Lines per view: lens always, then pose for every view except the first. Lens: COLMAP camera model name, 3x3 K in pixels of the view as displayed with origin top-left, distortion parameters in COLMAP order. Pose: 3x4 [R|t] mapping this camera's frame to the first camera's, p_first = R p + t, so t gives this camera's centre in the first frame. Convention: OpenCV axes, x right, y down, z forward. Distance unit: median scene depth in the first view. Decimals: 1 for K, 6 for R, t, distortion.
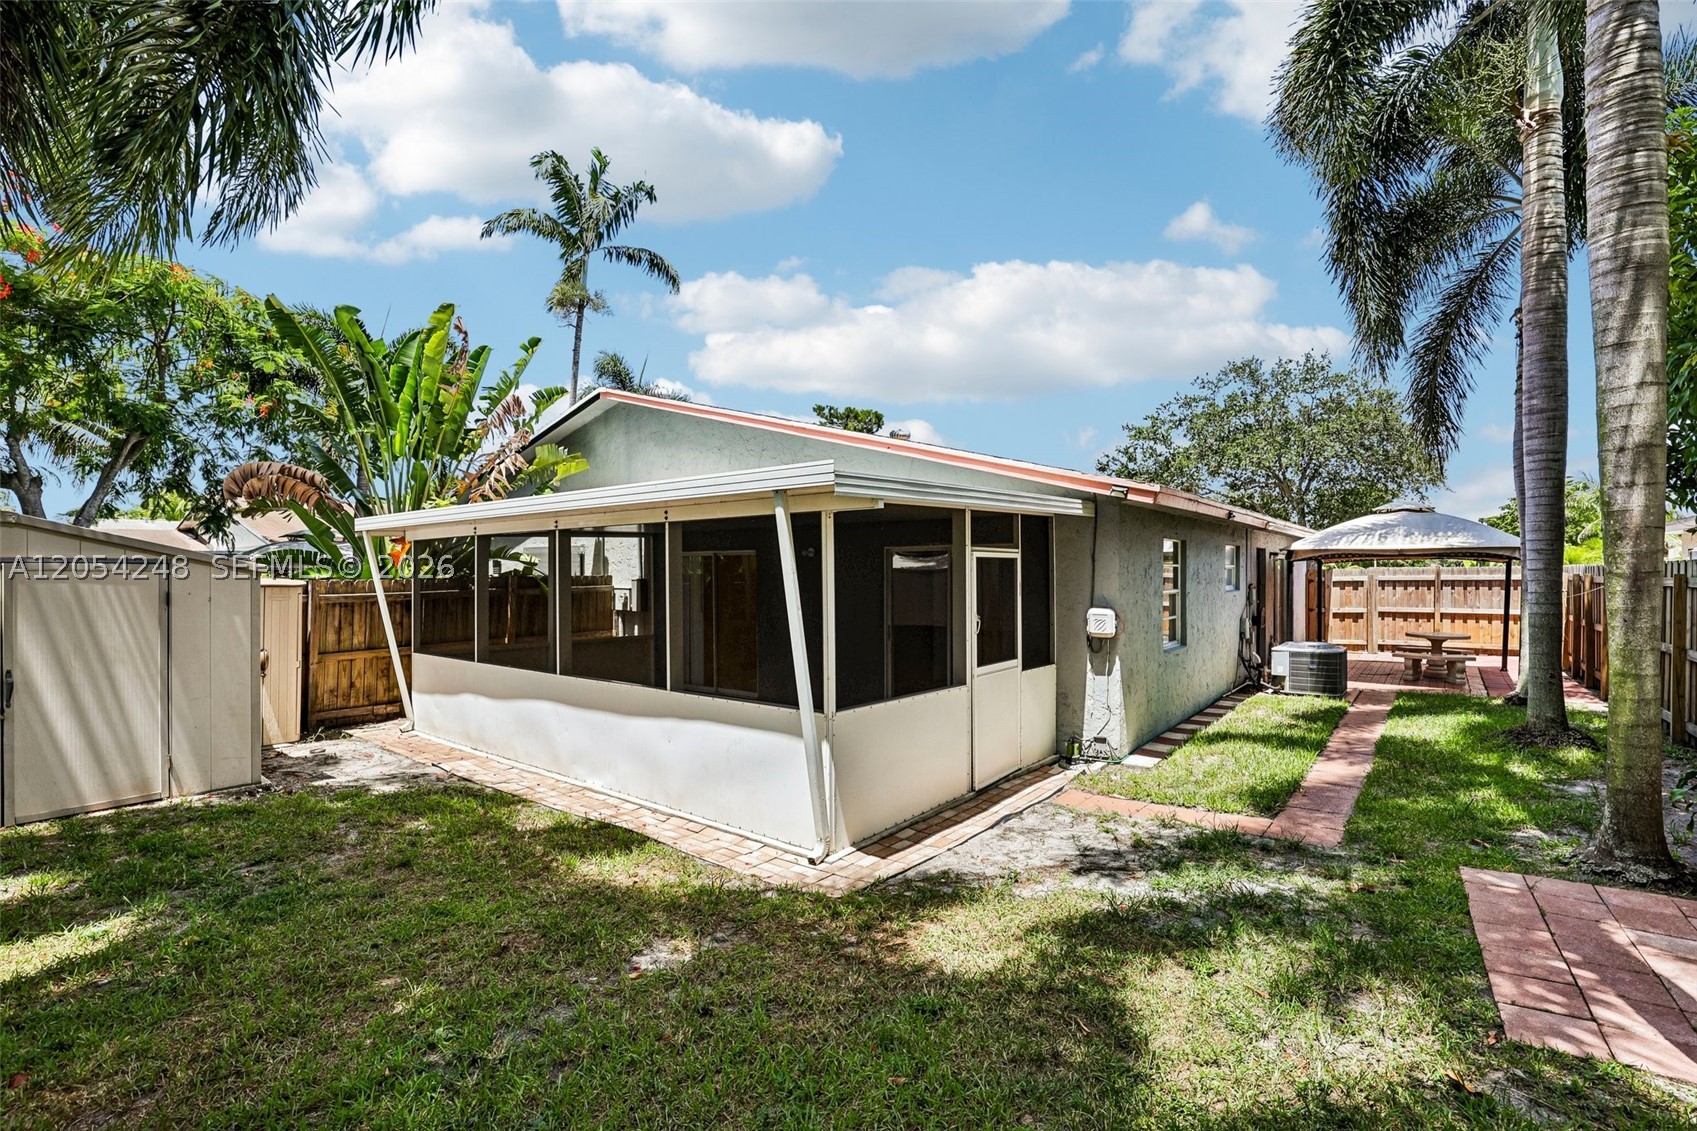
lens RADIAL K [[778.9, 0, 856.5], [0, 778.9, 577.1], [0, 0, 1]] dist [-0.030362, 0.004607]
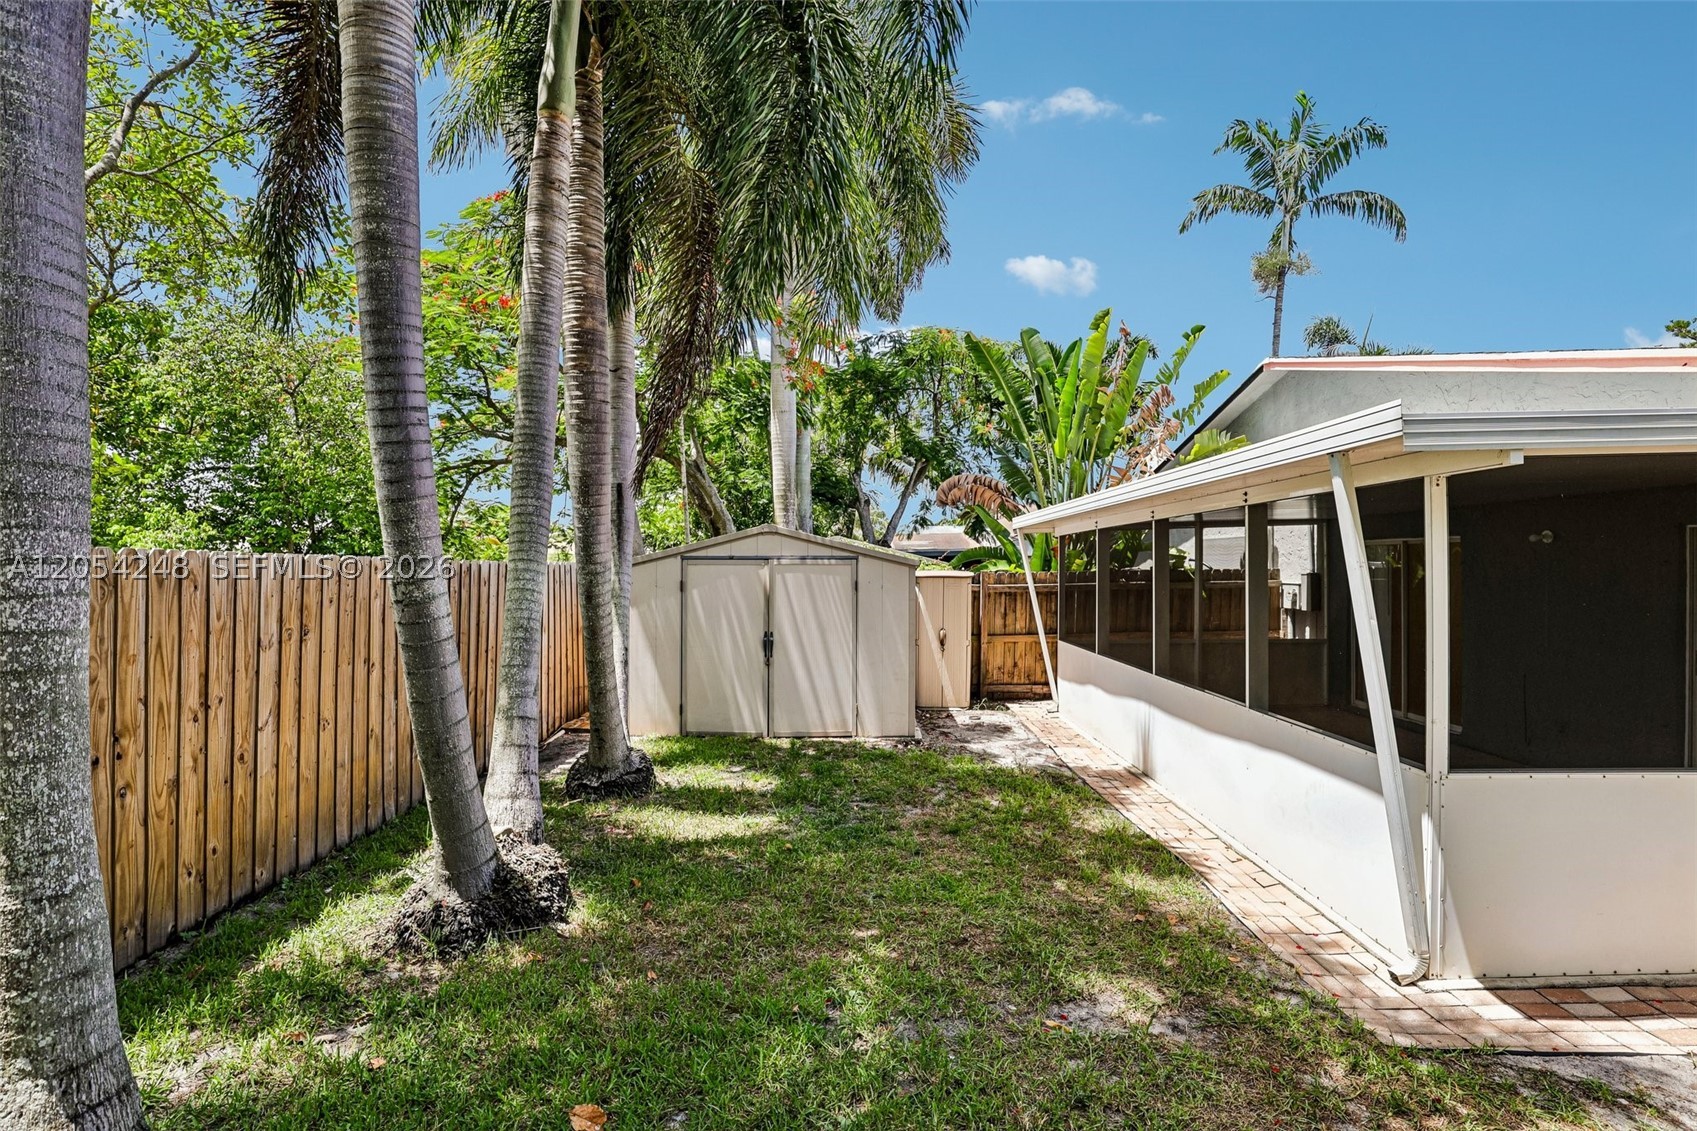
lens RADIAL K [[778.9, 0, 855.7], [0, 778.9, 568.5], [0, 0, 1]] dist [-0.030362, 0.004607]
pose [[0.621106, 0.002953, -0.783721, 0.129169], [-0.004449, 0.999990, 0.000242, -0.001253], [0.783714, 0.003336, 0.621113, 0.136929]]
